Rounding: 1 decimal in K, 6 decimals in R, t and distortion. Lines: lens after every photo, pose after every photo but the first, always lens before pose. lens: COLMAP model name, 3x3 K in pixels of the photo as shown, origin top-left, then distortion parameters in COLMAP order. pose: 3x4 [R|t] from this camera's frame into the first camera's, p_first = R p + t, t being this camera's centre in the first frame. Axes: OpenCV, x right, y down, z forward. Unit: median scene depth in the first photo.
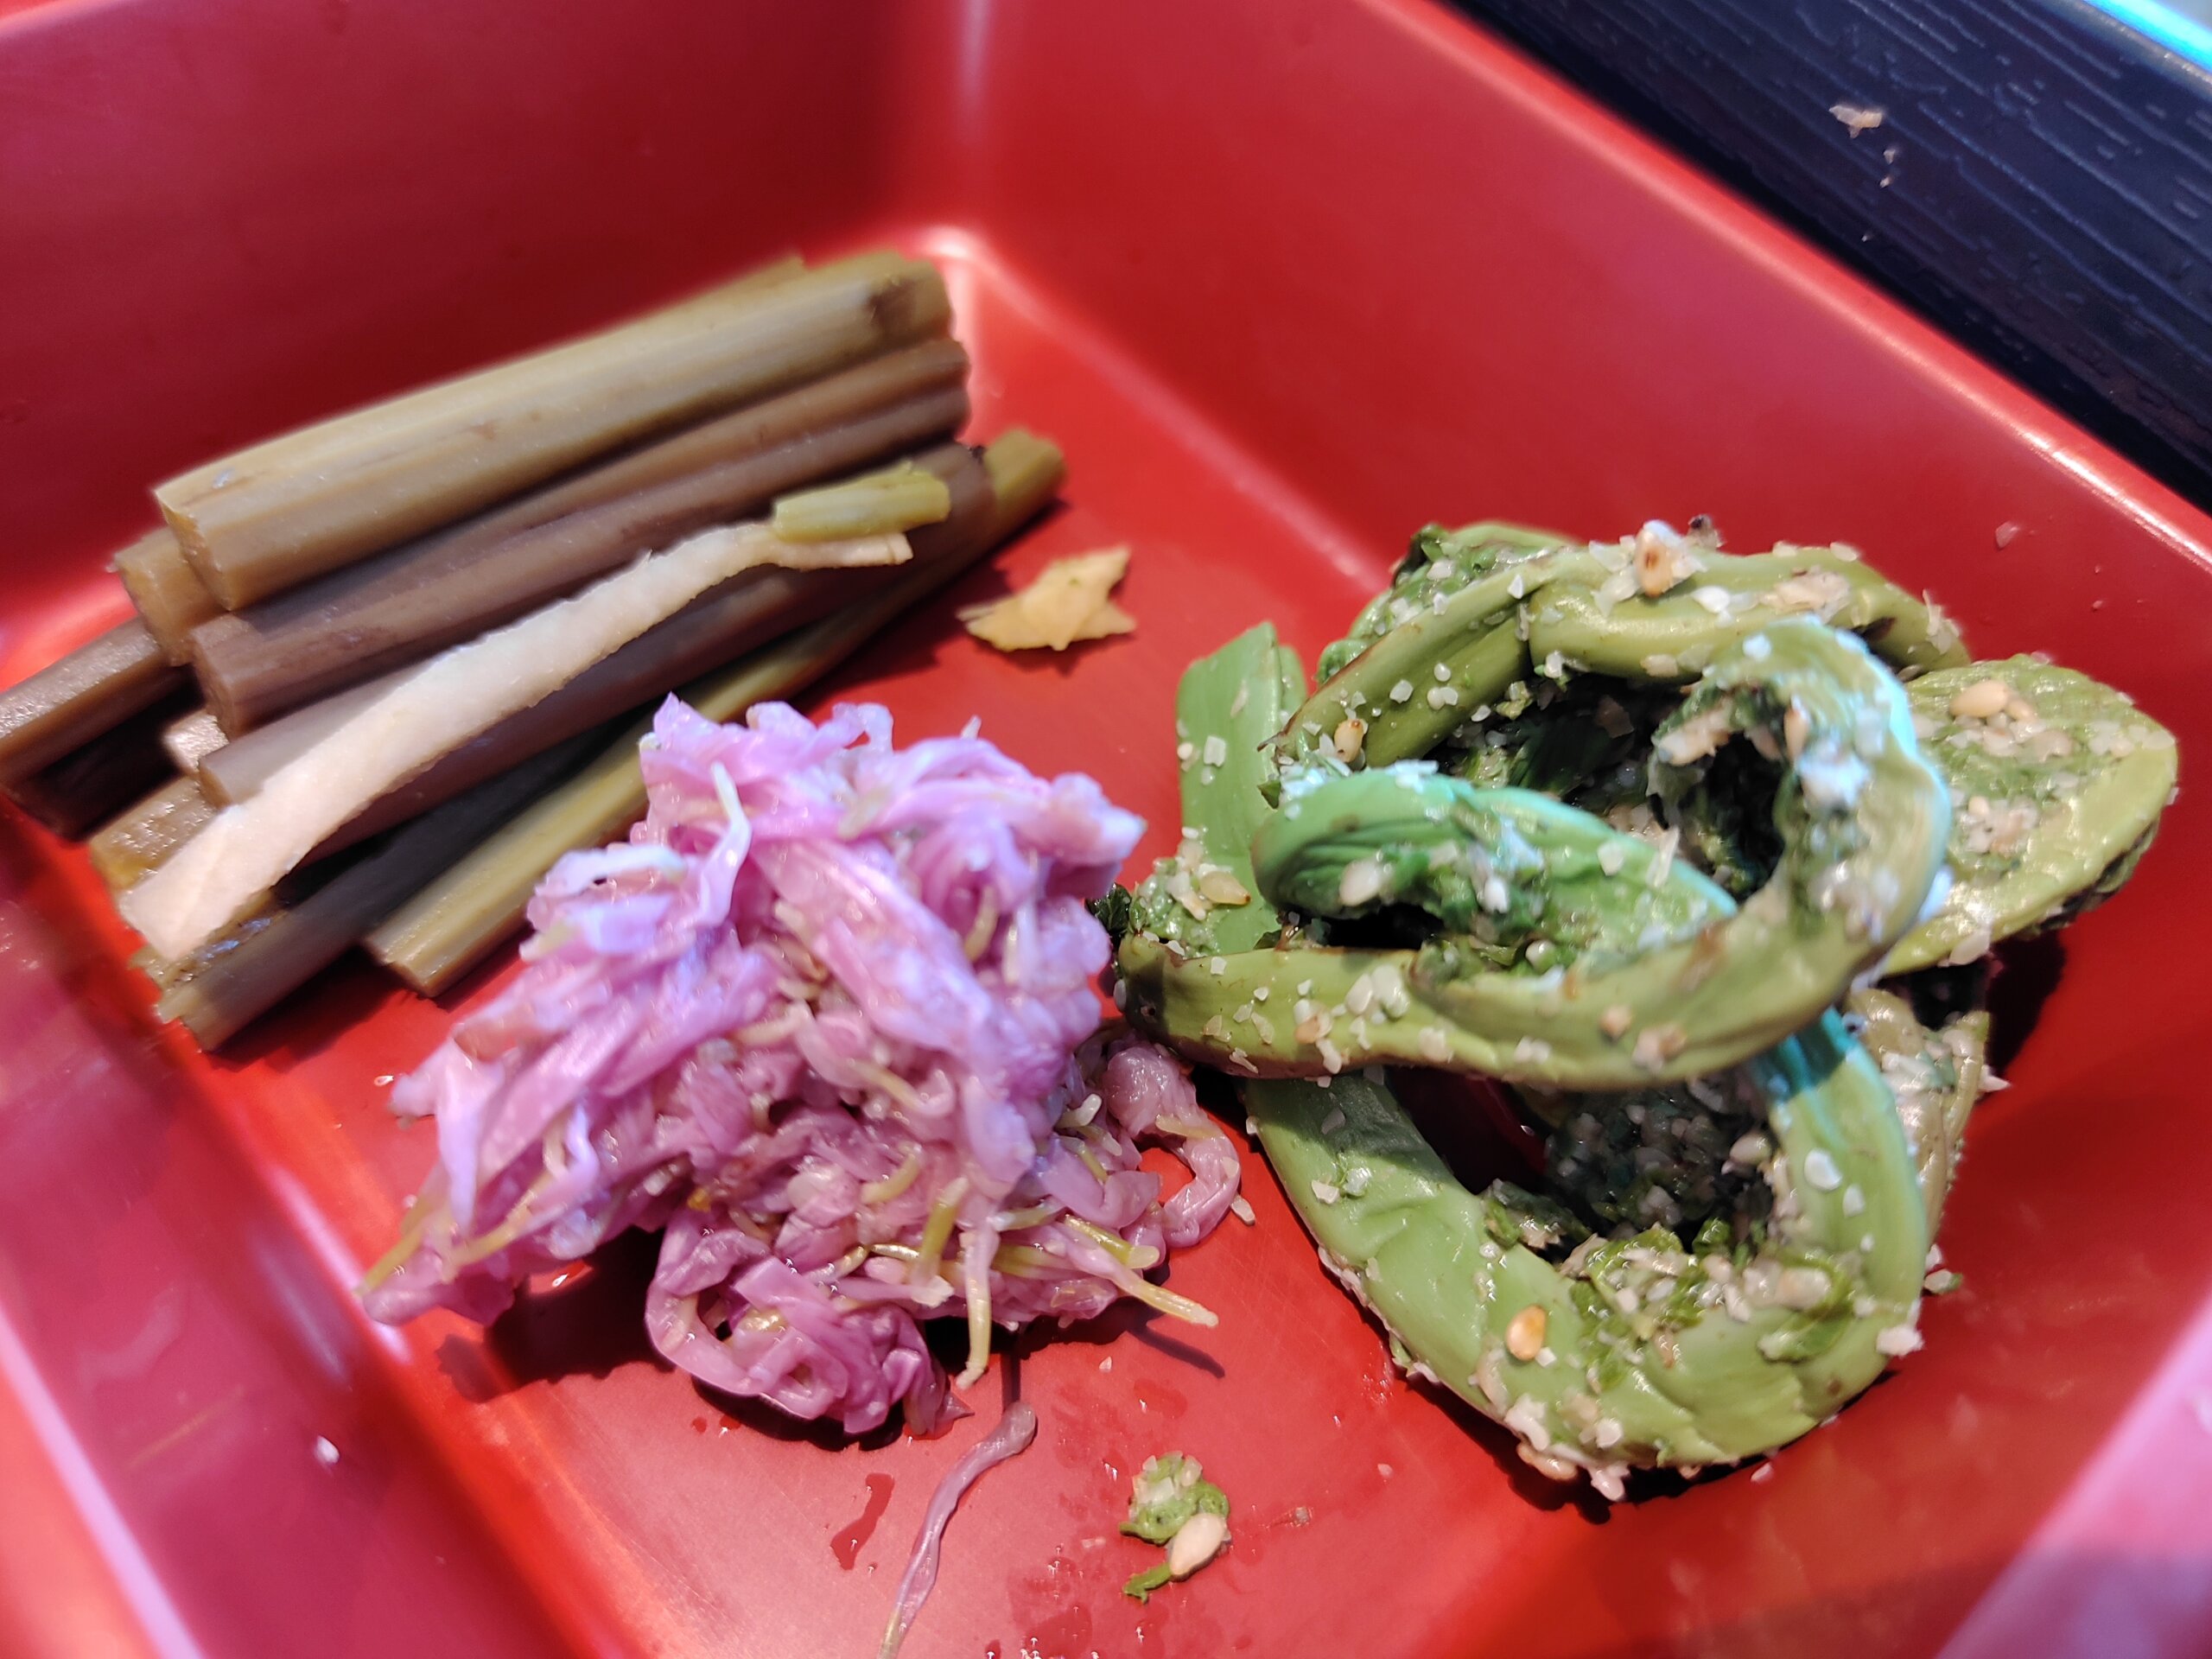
lens RADIAL K [[1871.8, 0, 1106.0], [0, 1871.8, 829.5], [0, 0, 1]] dist [0.035237, -0.001394]
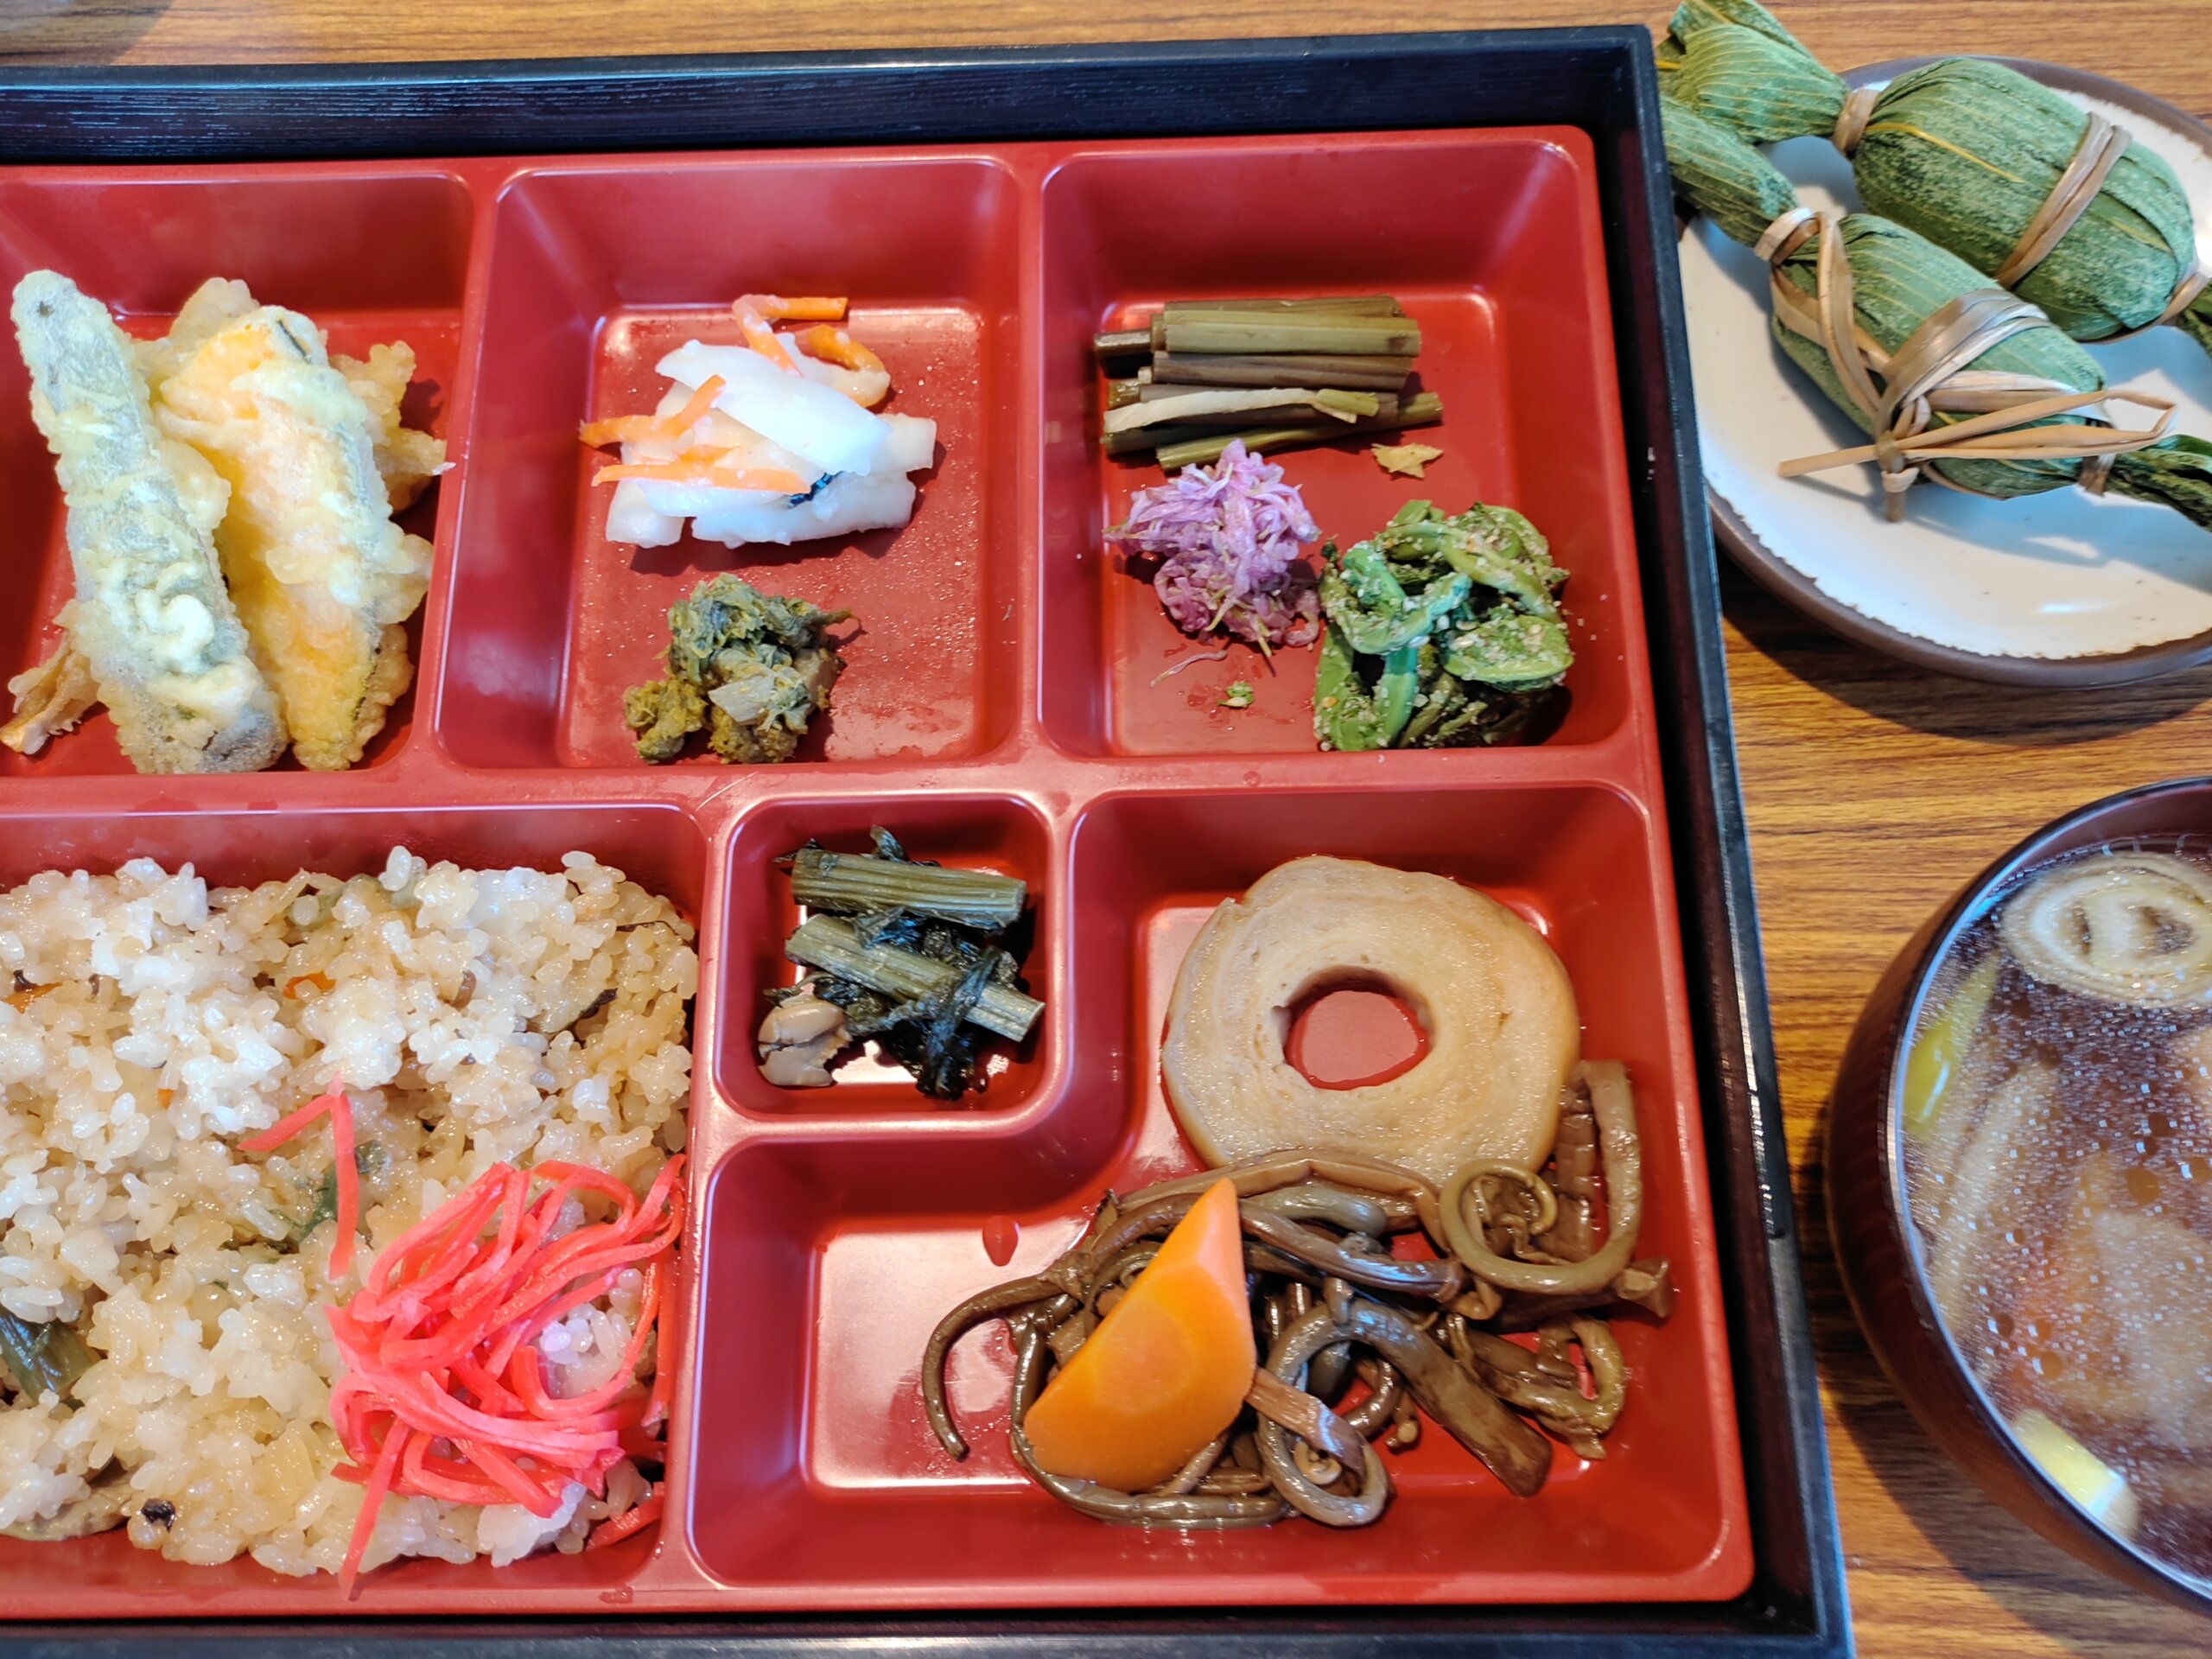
lens RADIAL K [[1871.8, 0, 1106.0], [0, 1871.8, 829.5], [0, 0, 1]] dist [0.035237, -0.001394]
pose [[0.755468, 0.578541, -0.307505, 1.124417], [-0.473585, 0.806519, 0.353900, -0.613603], [0.452754, -0.121731, 0.883287, -2.432241]]
